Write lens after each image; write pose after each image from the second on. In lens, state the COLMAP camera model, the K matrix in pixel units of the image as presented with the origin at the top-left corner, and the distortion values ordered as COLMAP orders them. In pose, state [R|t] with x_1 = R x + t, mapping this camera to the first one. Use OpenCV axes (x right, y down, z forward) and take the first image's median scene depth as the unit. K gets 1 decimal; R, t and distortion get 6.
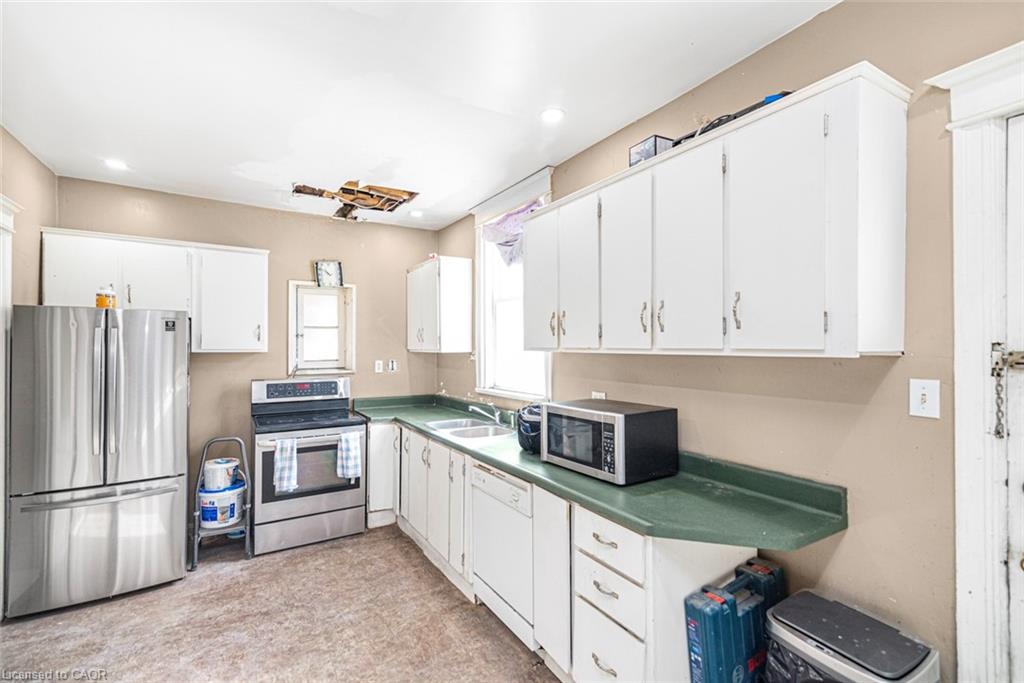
lens RADIAL K [[464.6, 0, 513.3], [0, 464.6, 339.8], [0, 0, 1]] dist [0.005569, -0.000033]
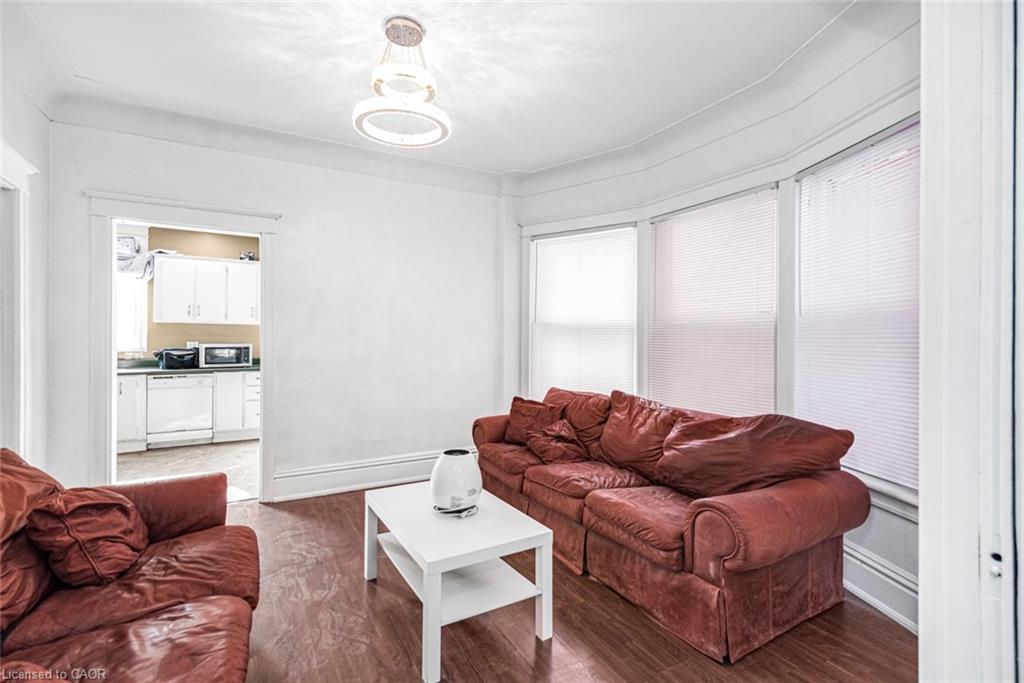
lens RADIAL K [[464.6, 0, 513.3], [0, 464.6, 339.8], [0, 0, 1]] dist [0.005569, -0.000033]
pose [[0.031255, -0.004649, 0.999501, -2.647674], [-0.008580, 0.999951, 0.004919, 0.103921], [-0.999475, -0.008729, 0.031213, -0.779751]]
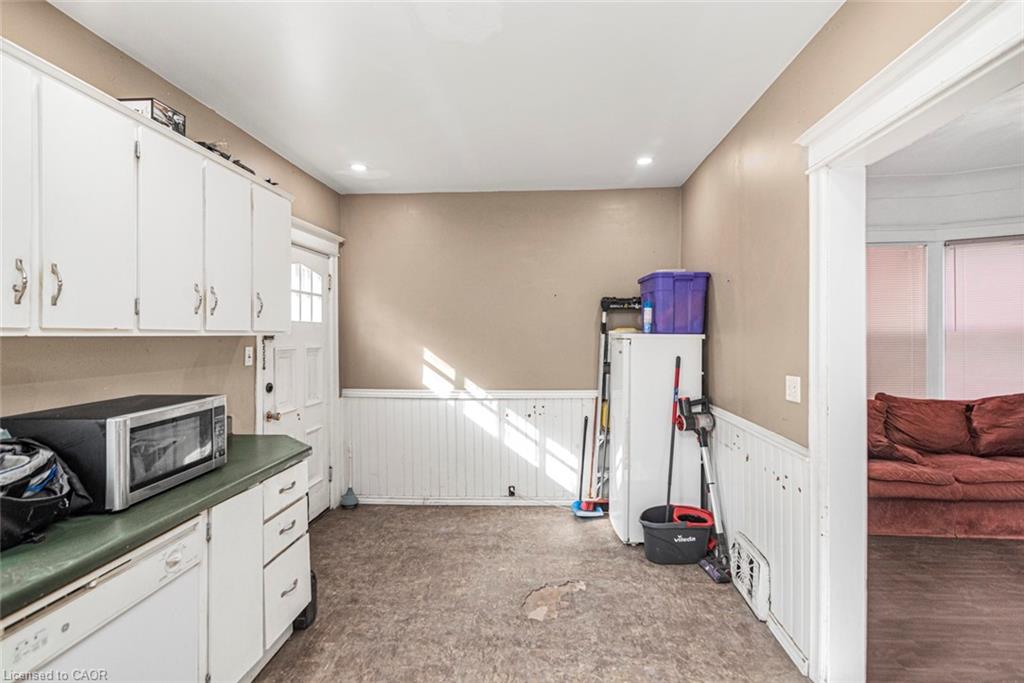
lens RADIAL K [[463.7, 0, 505.0], [0, 463.7, 338.2], [0, 0, 1]] dist [0.005667, 0.000223]
pose [[-0.810028, 0.010721, 0.586293, -0.827165], [0.010092, 0.999940, -0.004342, 0.046574], [-0.586304, 0.002400, -0.810087, 1.399161]]
